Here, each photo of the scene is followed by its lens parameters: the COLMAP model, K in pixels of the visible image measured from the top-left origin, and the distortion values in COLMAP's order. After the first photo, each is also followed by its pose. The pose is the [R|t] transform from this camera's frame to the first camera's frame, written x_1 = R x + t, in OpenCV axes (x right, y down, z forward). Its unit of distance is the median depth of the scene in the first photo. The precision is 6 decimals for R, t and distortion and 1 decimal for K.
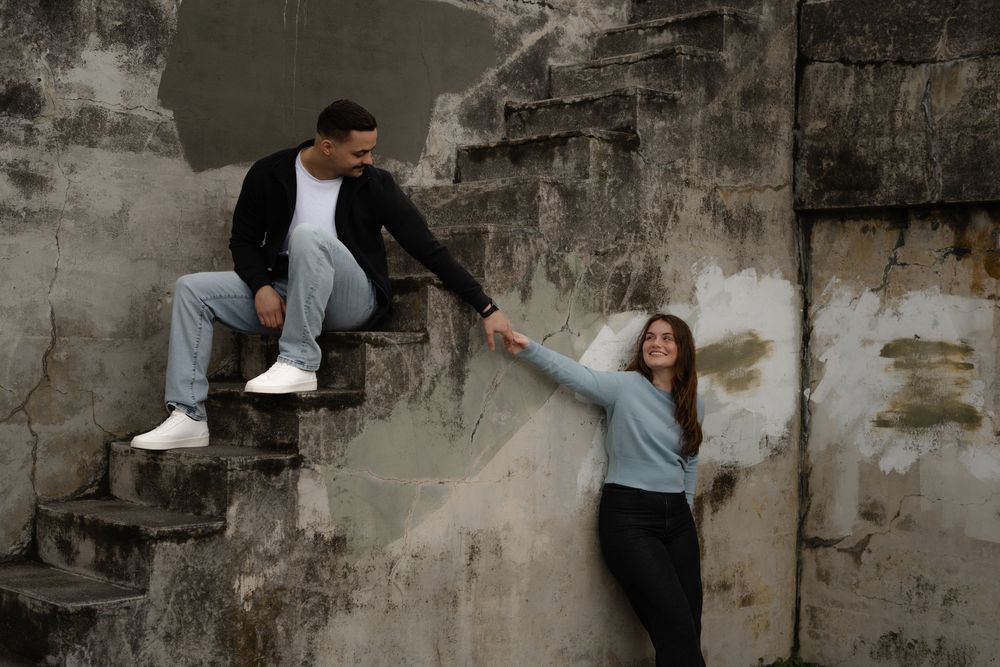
lens RADIAL K [[1423.5, 0, 500.5], [0, 1423.5, 330.4], [0, 0, 1]] dist [0.002481, 0.000000]
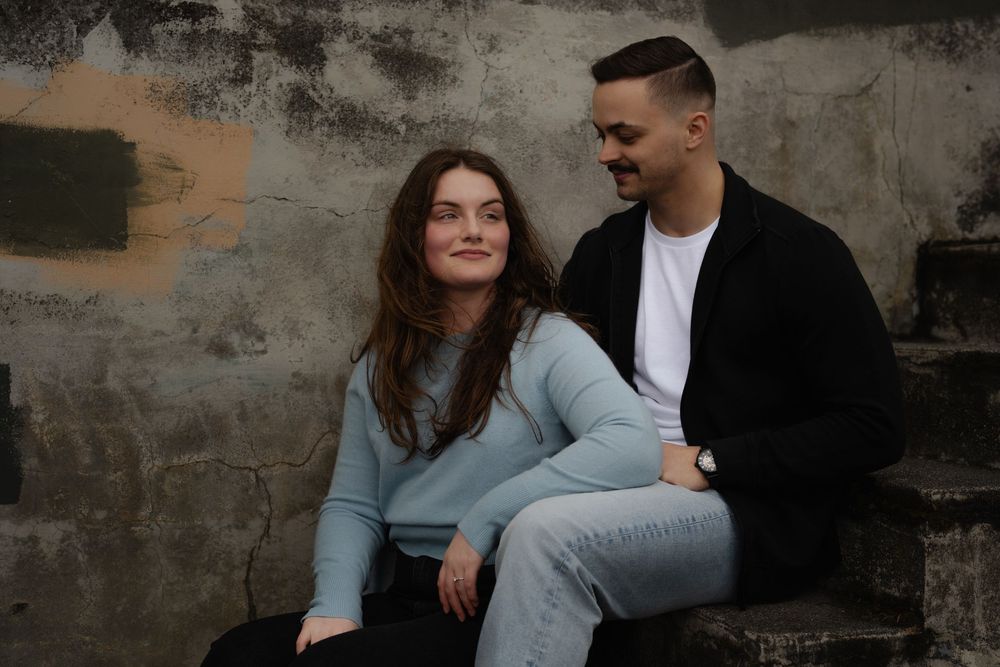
lens RADIAL K [[1423.5, 0, 501.5], [0, 1423.5, 327.7], [0, 0, 1]] dist [0.002481, 0.000000]
pose [[0.912033, 0.004957, -0.410087, -0.076479], [-0.003121, 0.999982, 0.005145, -0.008371], [0.410105, -0.003413, 0.912032, 0.515991]]
